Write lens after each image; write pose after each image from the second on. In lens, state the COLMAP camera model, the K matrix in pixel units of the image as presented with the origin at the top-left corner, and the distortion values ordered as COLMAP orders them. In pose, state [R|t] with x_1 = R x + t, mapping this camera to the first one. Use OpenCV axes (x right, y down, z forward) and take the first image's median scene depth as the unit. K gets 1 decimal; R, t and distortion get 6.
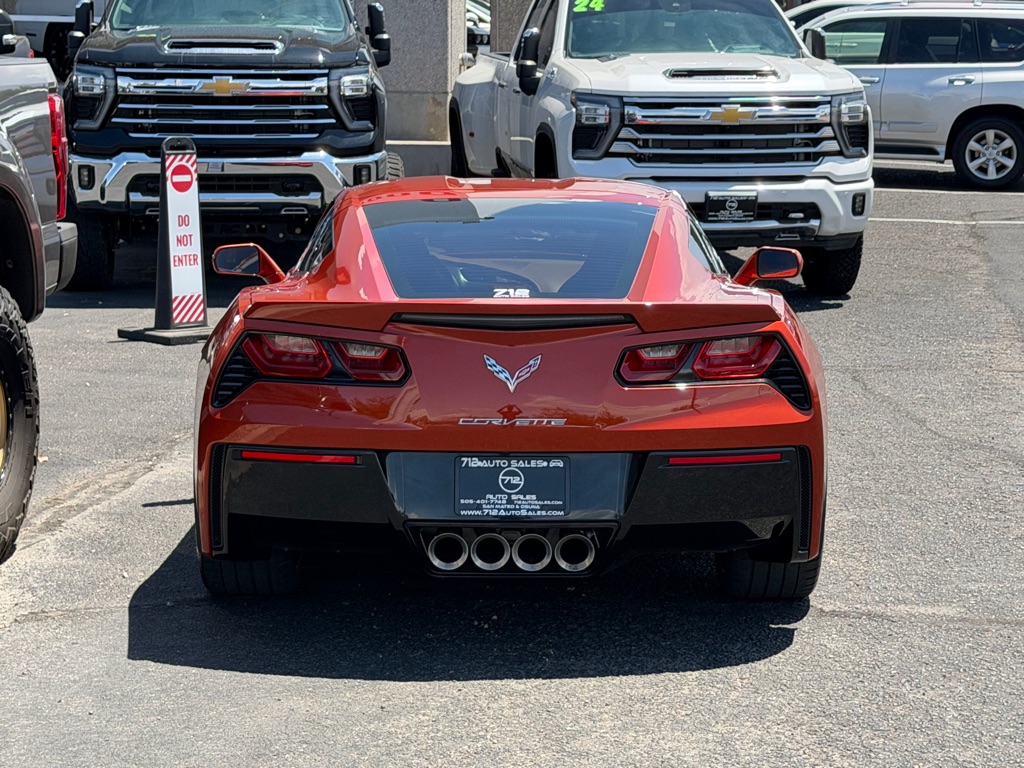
lens RADIAL K [[2284.9, 0, 529.3], [0, 2284.9, 404.4], [0, 0, 1]] dist [0.153609, 0.057446]
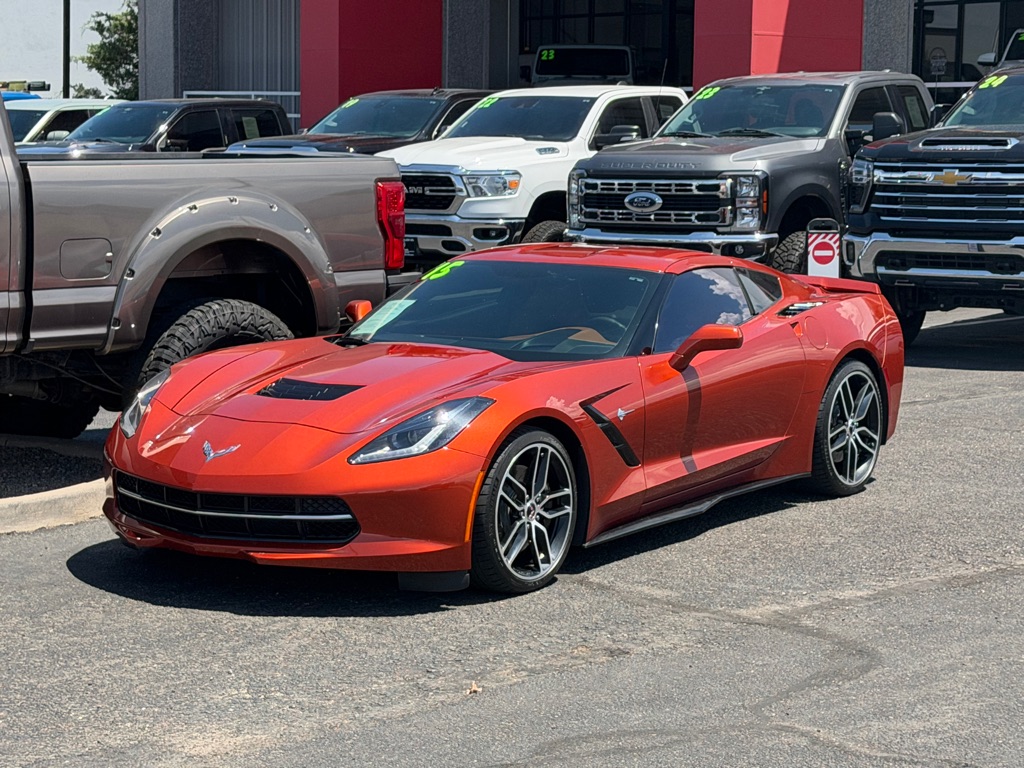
lens RADIAL K [[2276.8, 0, 517.0], [0, 2276.8, 385.1], [0, 0, 1]] dist [0.149942, 0.075983]
pose [[0.751220, 0.073287, -0.655971, 0.468858], [-0.102792, 0.994681, -0.006590, -0.004190], [0.651999, 0.072379, 0.754758, -0.008155]]
